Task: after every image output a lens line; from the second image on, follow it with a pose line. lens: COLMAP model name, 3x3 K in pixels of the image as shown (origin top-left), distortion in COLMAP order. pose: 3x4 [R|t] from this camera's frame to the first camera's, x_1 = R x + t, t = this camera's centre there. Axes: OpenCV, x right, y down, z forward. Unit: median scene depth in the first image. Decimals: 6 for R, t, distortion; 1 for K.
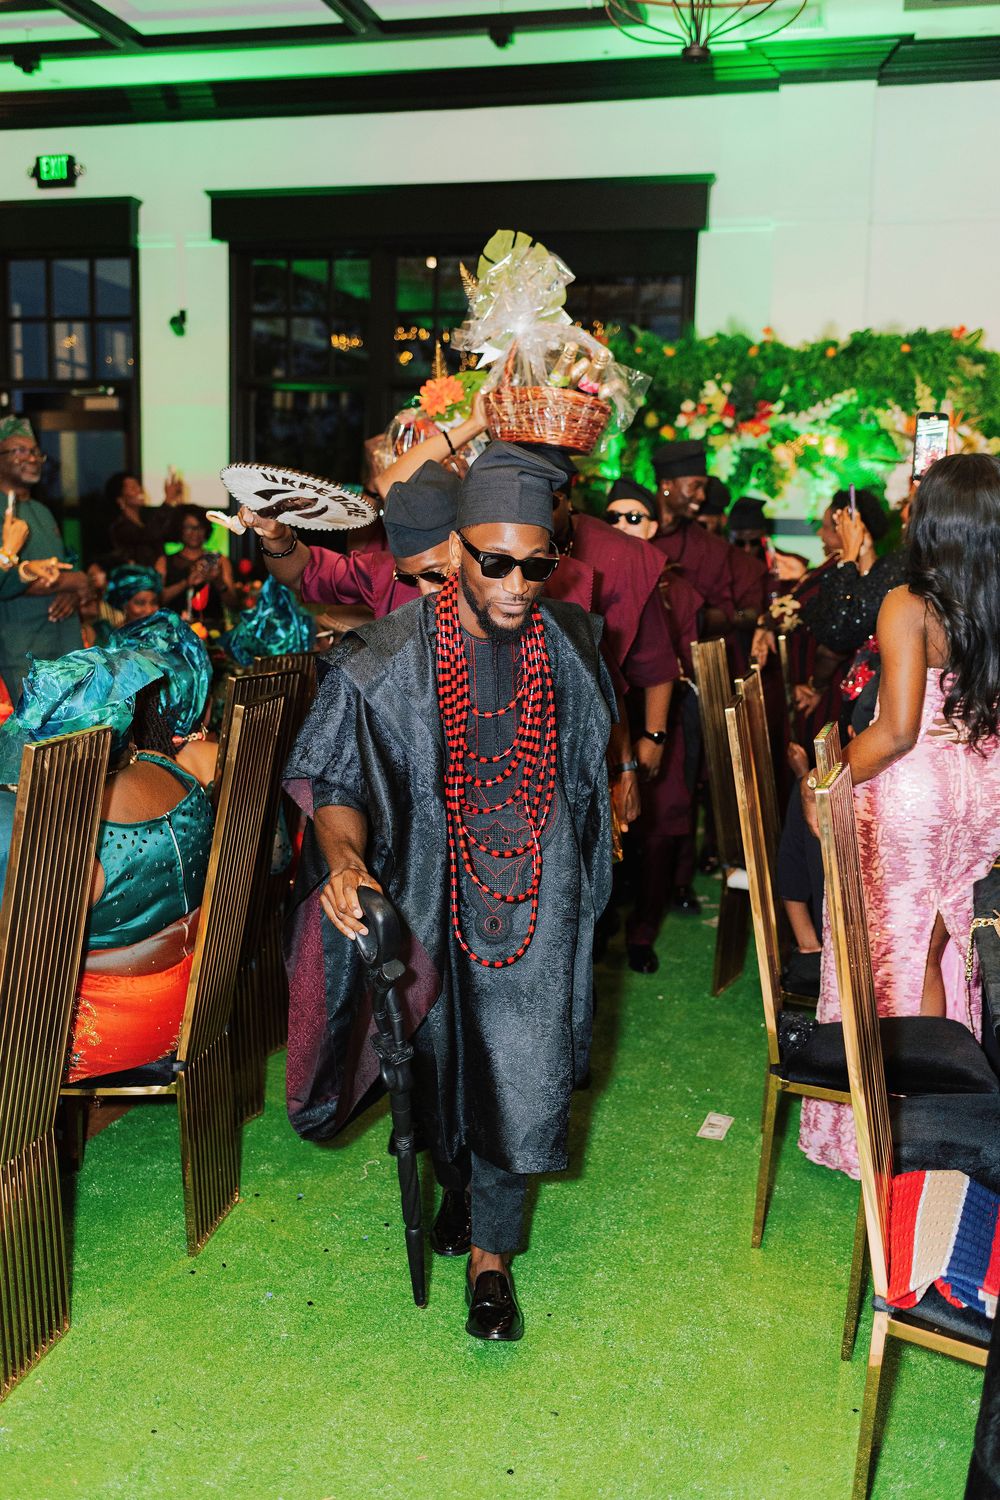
lens RADIAL K [[1488.7, 0, 474.1], [0, 1488.7, 749.3], [0, 0, 1]] dist [0.004761, -0.002586]
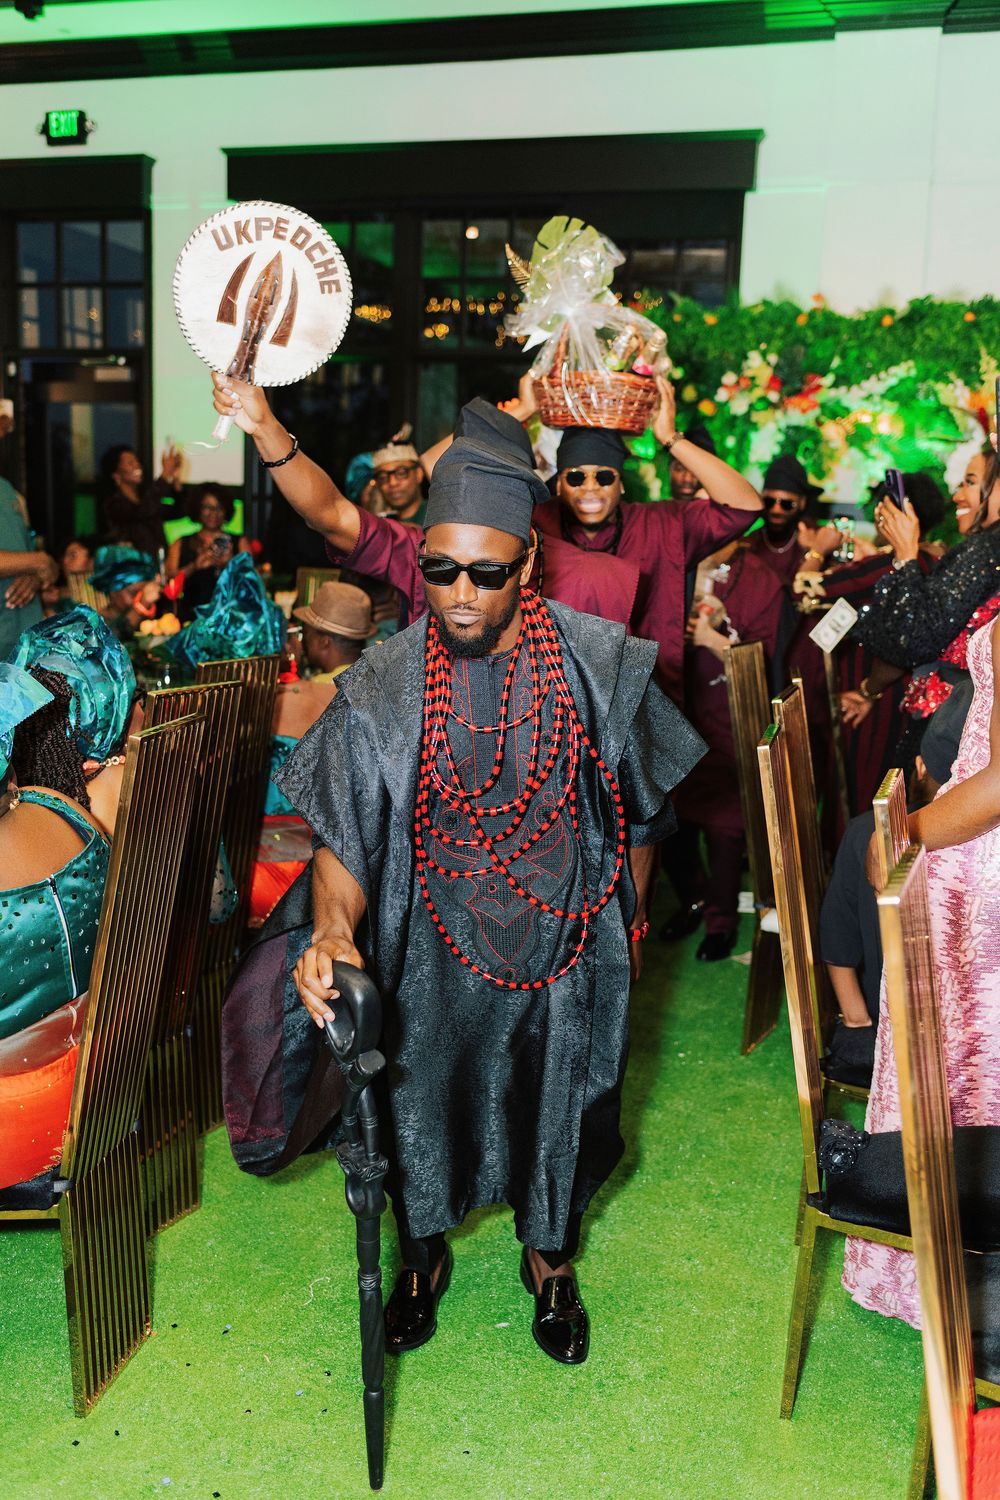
lens RADIAL K [[1488.7, 0, 474.1], [0, 1488.7, 749.3], [0, 0, 1]] dist [0.004761, -0.002586]
pose [[0.999532, 0.014217, -0.027080, 0.014239], [-0.013856, 0.999813, 0.013494, -0.012039], [0.027266, -0.013112, 0.999542, 0.074032]]
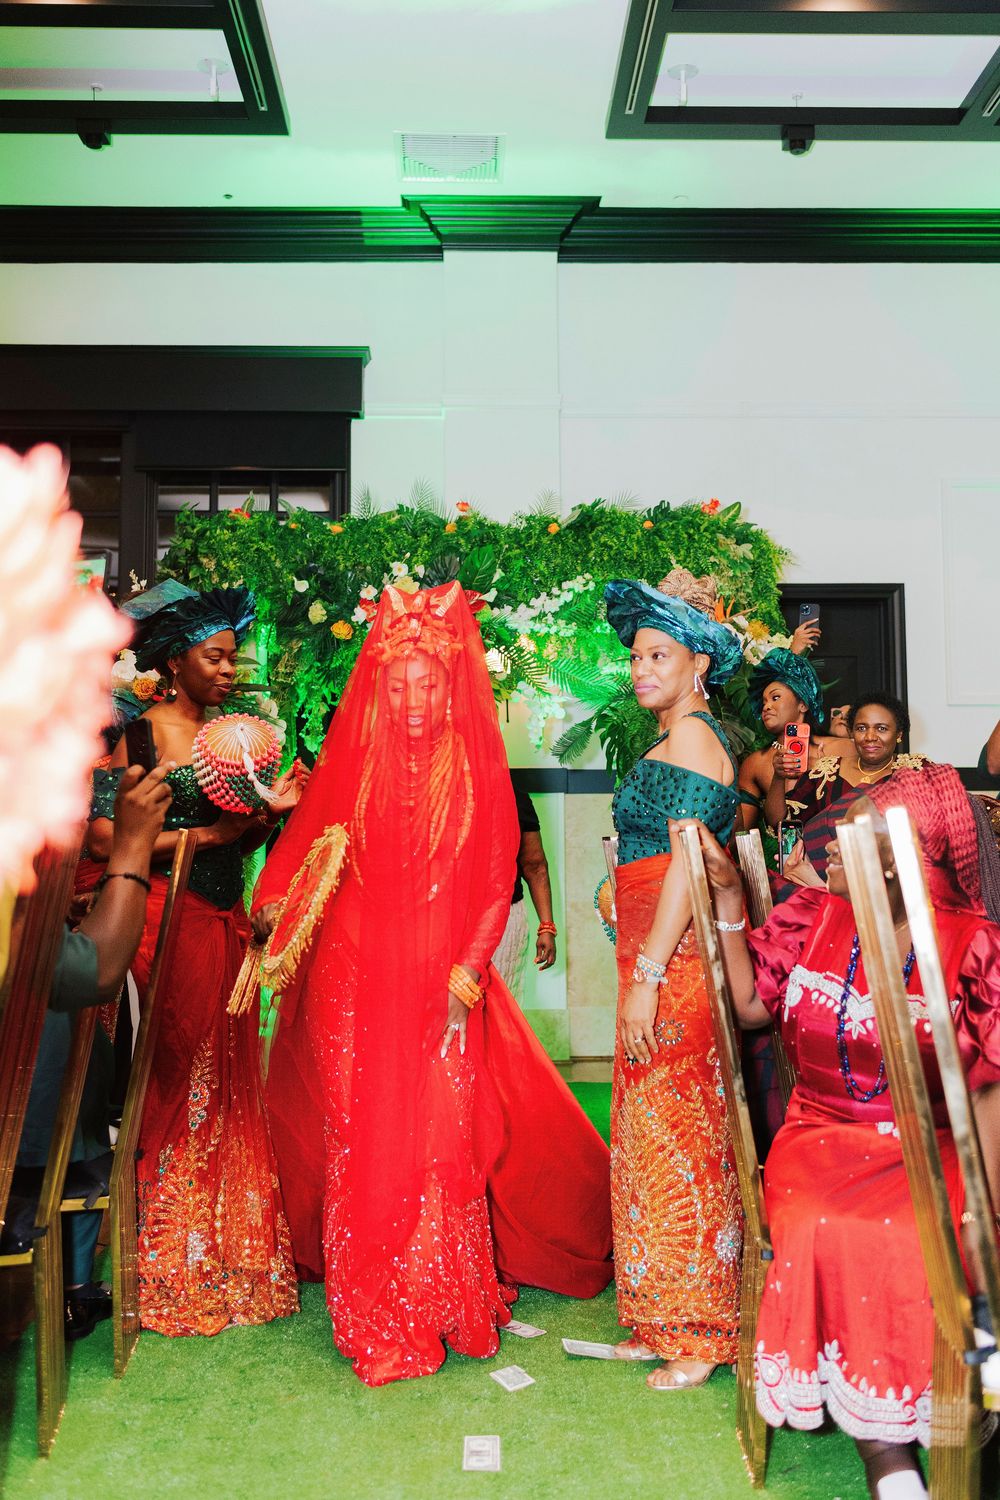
lens RADIAL K [[1488.7, 0, 474.1], [0, 1488.7, 749.3], [0, 0, 1]] dist [0.004761, -0.002586]
pose [[0.962986, -0.003503, 0.269528, -0.001092], [0.062712, 0.975390, -0.211382, -0.002345], [-0.262154, 0.220460, 0.939507, 0.330912]]
